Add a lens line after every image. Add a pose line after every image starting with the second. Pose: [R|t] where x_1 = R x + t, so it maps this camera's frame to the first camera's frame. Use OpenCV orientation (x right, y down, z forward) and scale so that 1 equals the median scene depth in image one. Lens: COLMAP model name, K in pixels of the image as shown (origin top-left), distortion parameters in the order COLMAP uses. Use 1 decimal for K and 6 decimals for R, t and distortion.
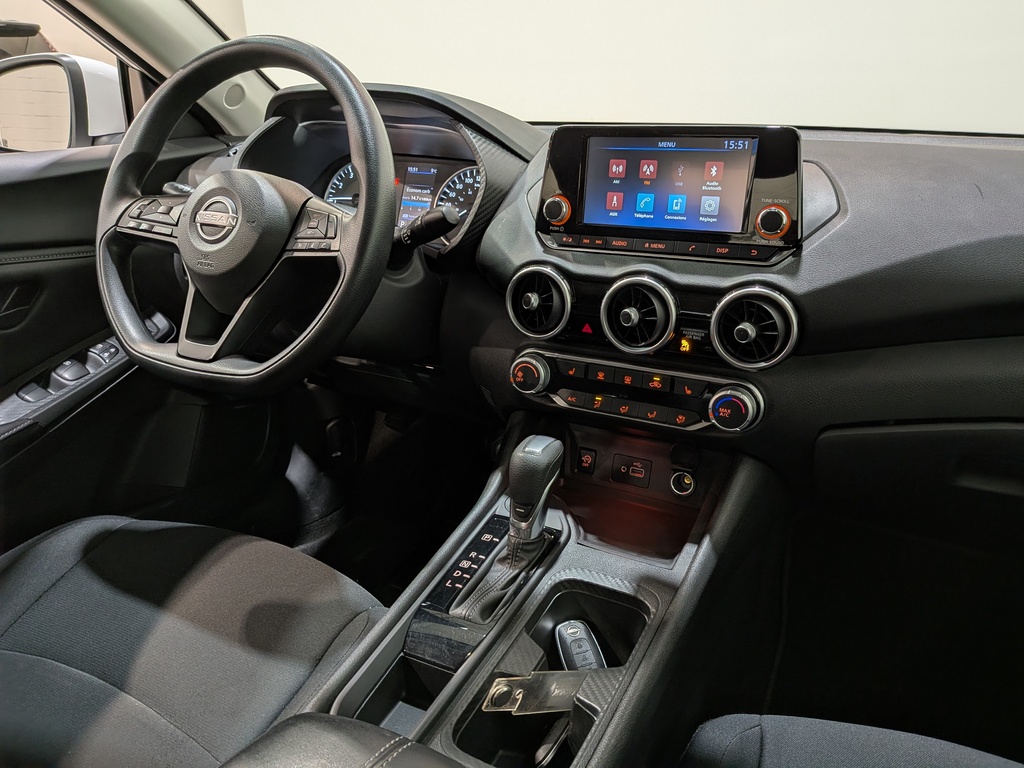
lens RADIAL K [[737.1, 0, 522.9], [0, 737.1, 392.9], [0, 0, 1]] dist [0.068521, -0.119301]
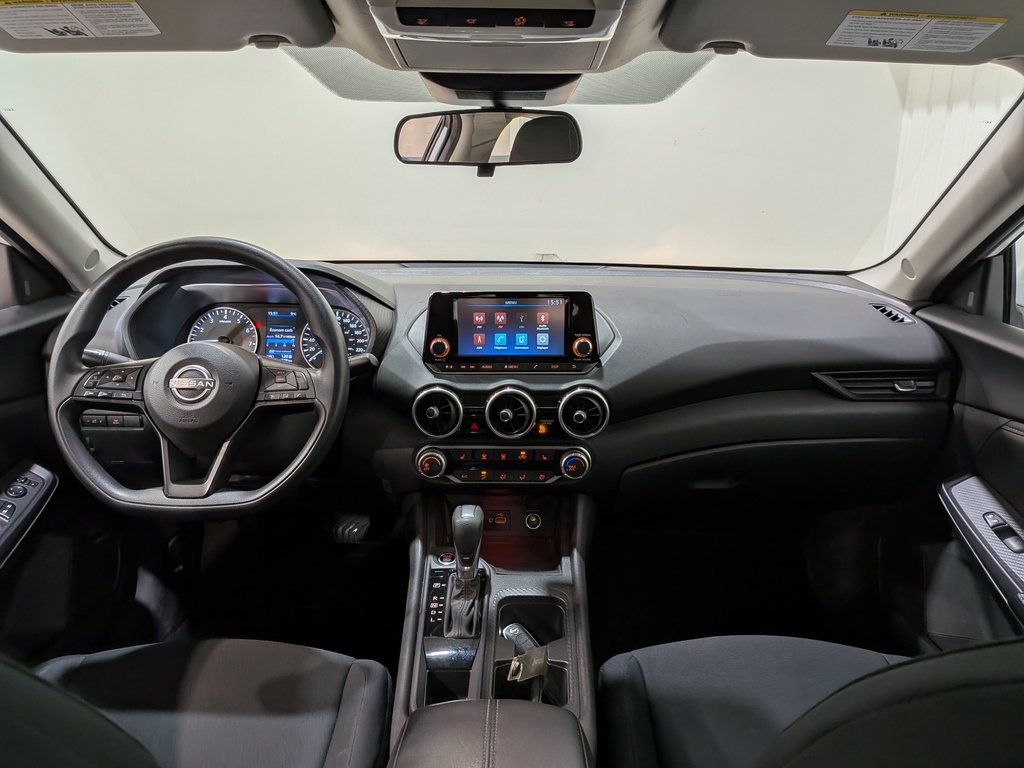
lens RADIAL K [[737.1, 0, 522.9], [0, 737.1, 392.9], [0, 0, 1]] dist [0.068521, -0.119301]
pose [[0.892888, -0.123496, 0.433013, -0.450180], [0.158333, 0.986352, -0.045179, -0.071545], [-0.421524, 0.108900, 0.900255, -0.357768]]
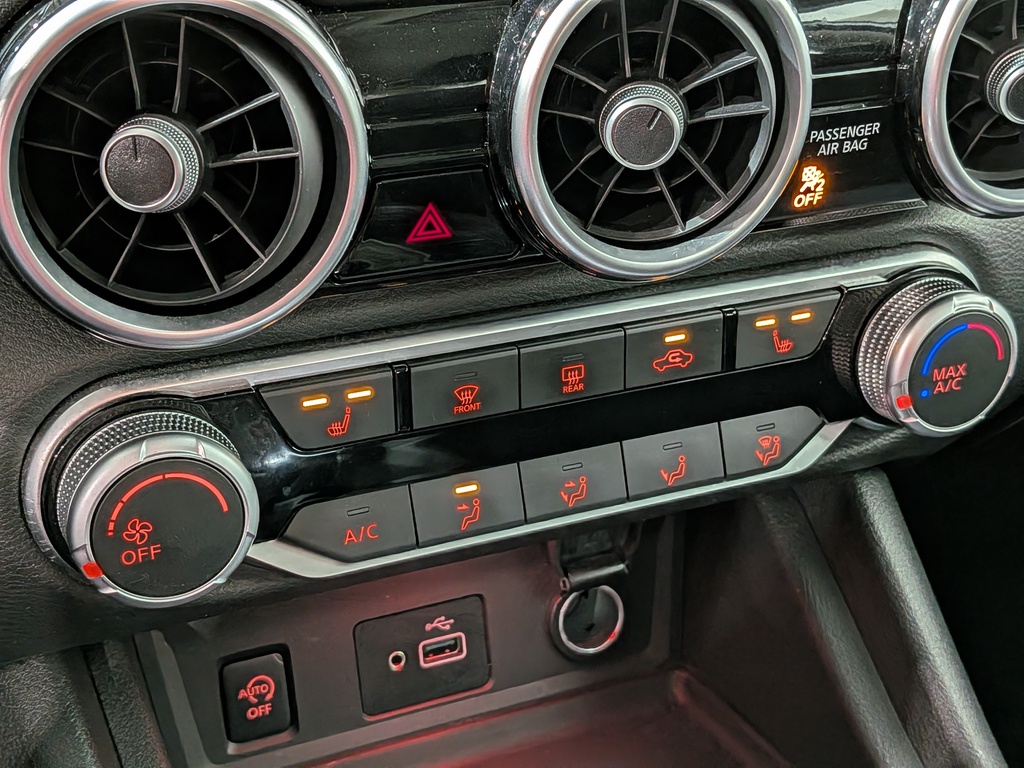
lens RADIAL K [[1513.6, 0, 512.0], [0, 1513.6, 384.0], [0, 0, 1]] dist [0.035573, 0.015051]
pose [[0.653860, -0.353137, 0.669150, -0.211646], [0.246918, 0.935572, 0.252462, -0.149886], [-0.715191, 0.000151, 0.698929, 0.673827]]
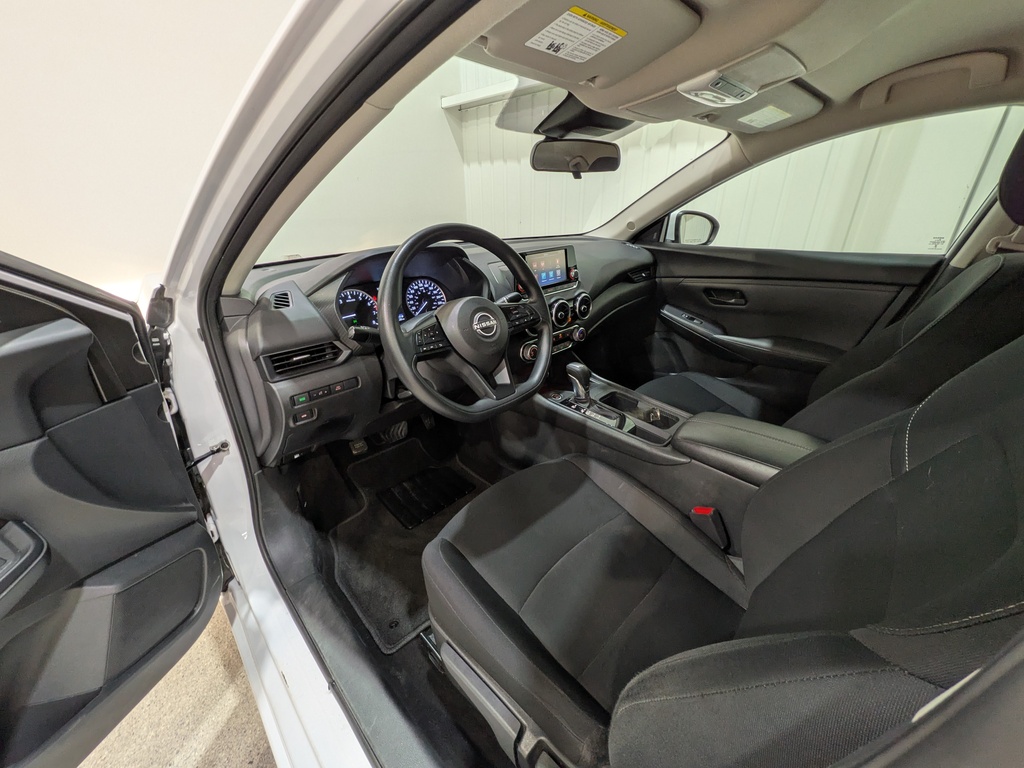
lens RADIAL K [[407.8, 0, 515.7], [0, 407.8, 381.9], [0, 0, 1]] dist [-0.000637, -0.000156]
pose [[0.321011, -0.394699, 0.860909, -1.298710], [0.364092, 0.890593, 0.272547, -0.349321], [-0.874294, 0.225959, 0.429596, 0.515295]]
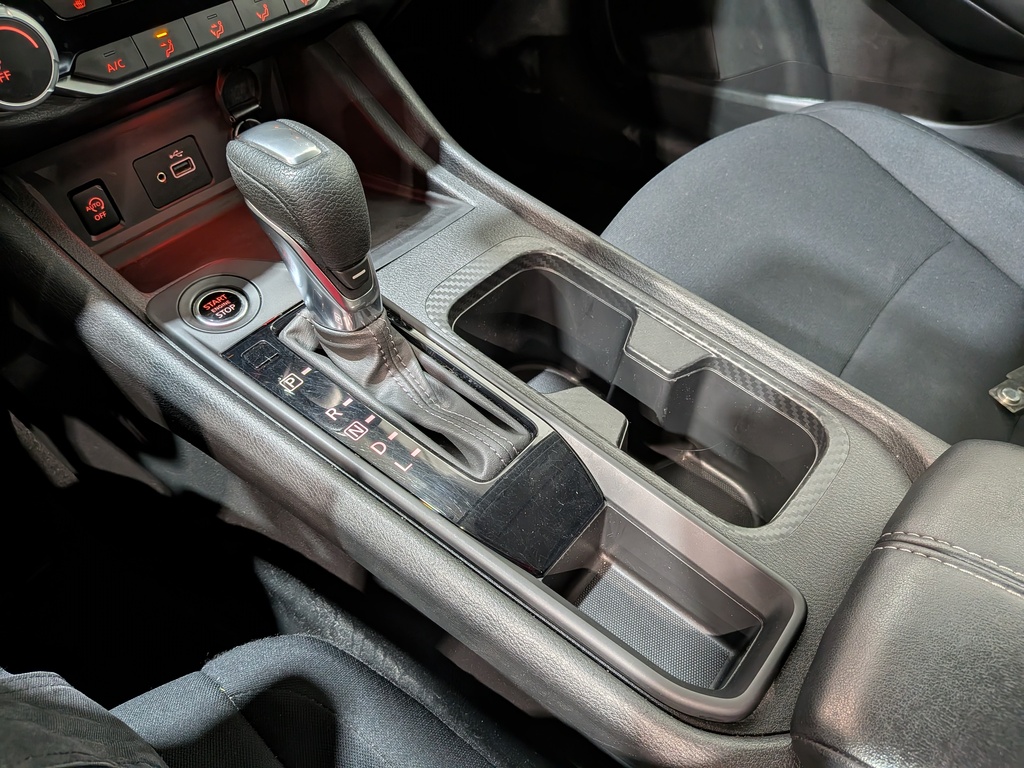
lens RADIAL K [[735.0, 0, 509.0], [0, 735.0, 384.1], [0, 0, 1]] dist [0.078567, -0.142928]
pose [[0.234720, -0.716983, 0.656385, -0.329089], [0.335451, 0.693513, 0.637583, -0.067165], [-0.912348, 0.070532, 0.403294, 0.647547]]
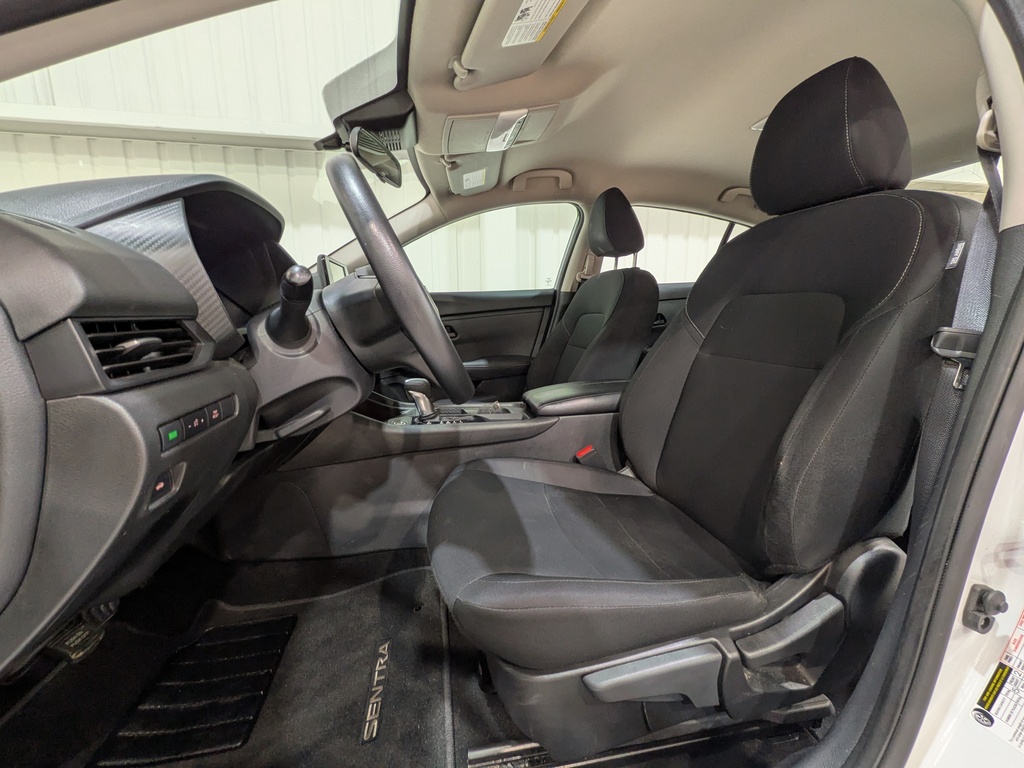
lens RADIAL K [[407.8, 0, 515.7], [0, 407.8, 381.9], [0, 0, 1]] dist [-0.000637, -0.000156]
pose [[-0.630723, -0.123181, 0.766169, -1.160702], [0.305552, 0.868141, 0.391112, -0.333540], [-0.713321, 0.480788, -0.509919, 1.365334]]
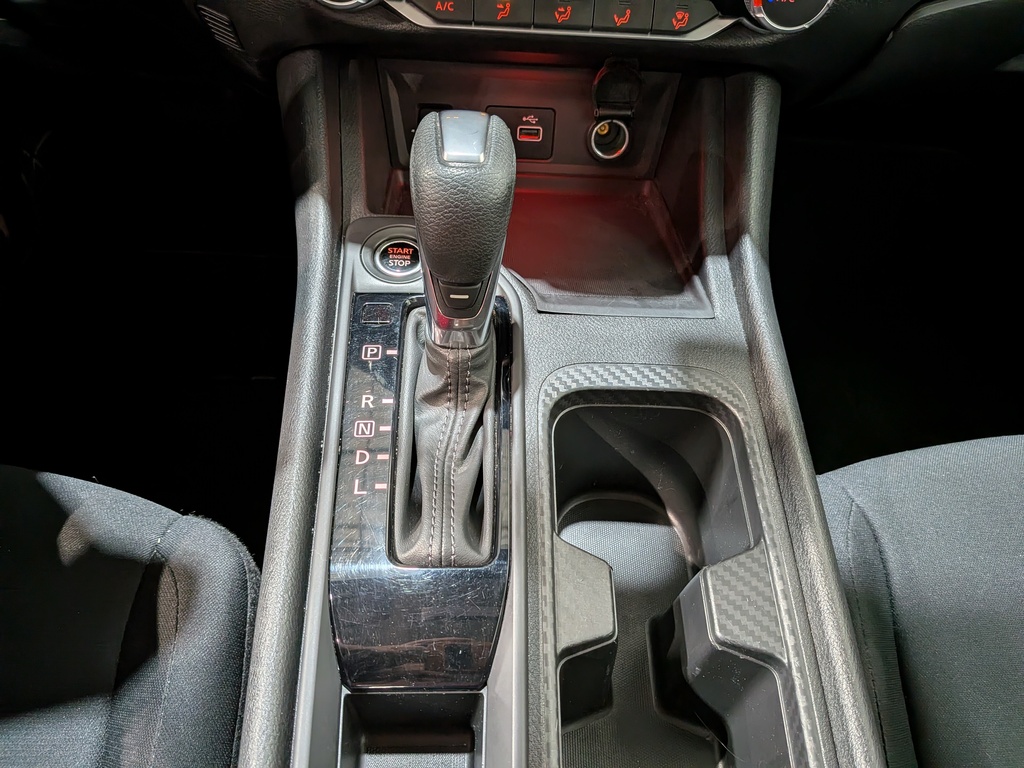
lens RADIAL K [[752.3, 0, 511.4], [0, 752.3, 404.5], [0, 0, 1]] dist [0.007629, -0.002123]
pose [[0.888707, -0.319018, 0.329282, -0.136481], [0.115442, 0.850778, 0.512689, -0.017036], [-0.443703, -0.417617, 0.792921, 0.536122]]
